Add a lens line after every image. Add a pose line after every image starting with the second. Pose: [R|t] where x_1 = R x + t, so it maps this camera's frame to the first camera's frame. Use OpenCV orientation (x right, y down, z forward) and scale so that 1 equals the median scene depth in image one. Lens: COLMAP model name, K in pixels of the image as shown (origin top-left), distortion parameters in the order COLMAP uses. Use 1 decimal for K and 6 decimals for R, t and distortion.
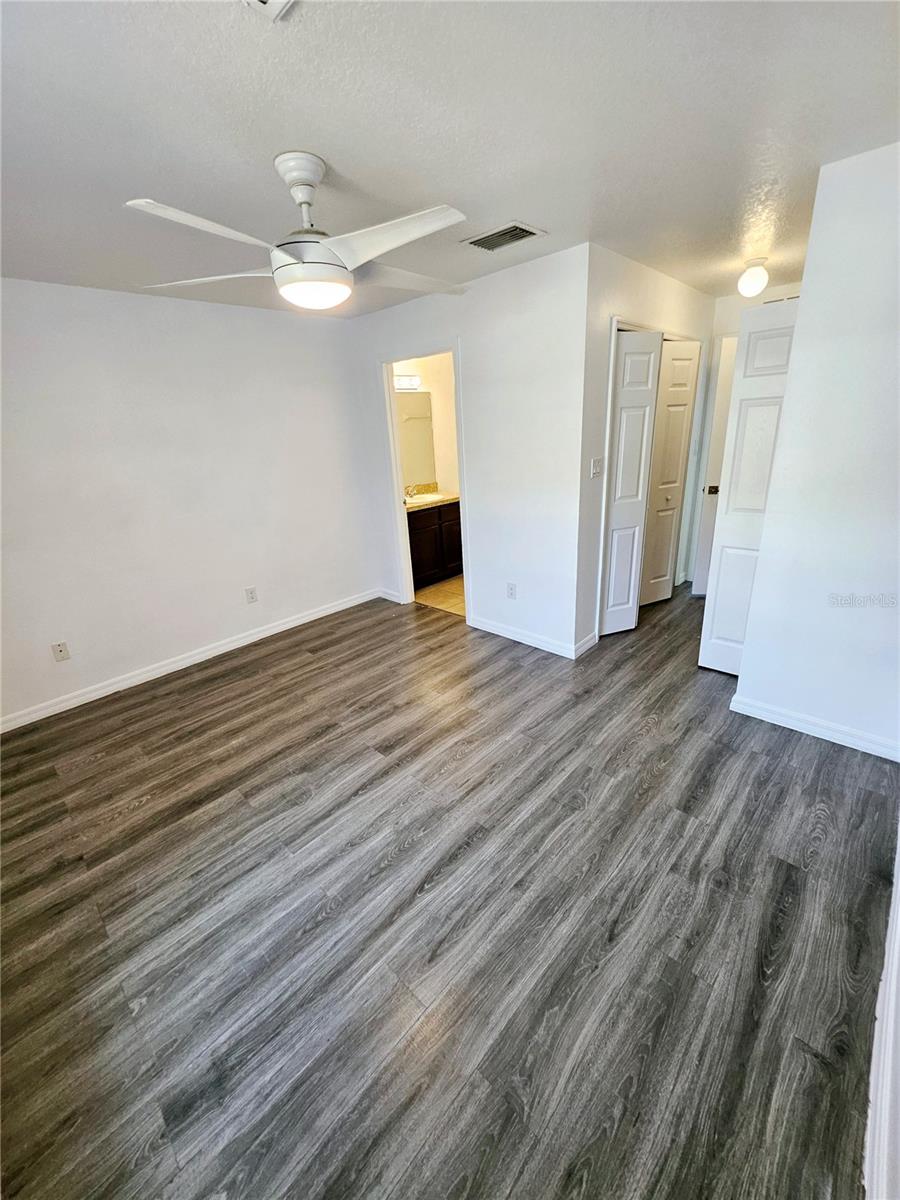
lens RADIAL K [[483.2, 0, 453.7], [0, 483.2, 586.9], [0, 0, 1]] dist [-0.009465, 0.004168]
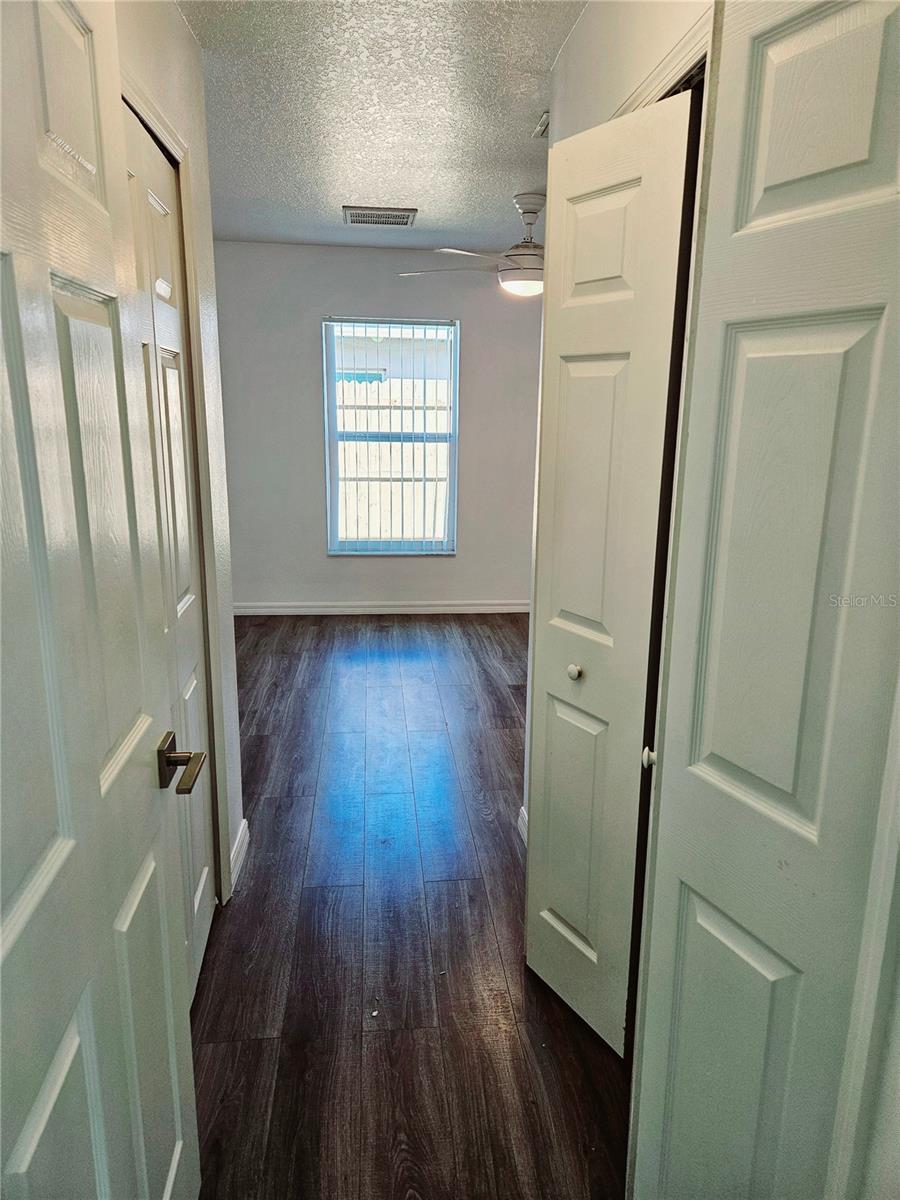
lens RADIAL K [[805.4, 0, 449.4], [0, 805.4, 581.2], [0, 0, 1]] dist [0.068446, -0.056075]
pose [[-0.655724, 0.211889, -0.724658, 1.570125], [-0.224434, 0.861718, 0.455050, -0.836101], [0.720871, 0.461025, -0.517495, 2.257815]]
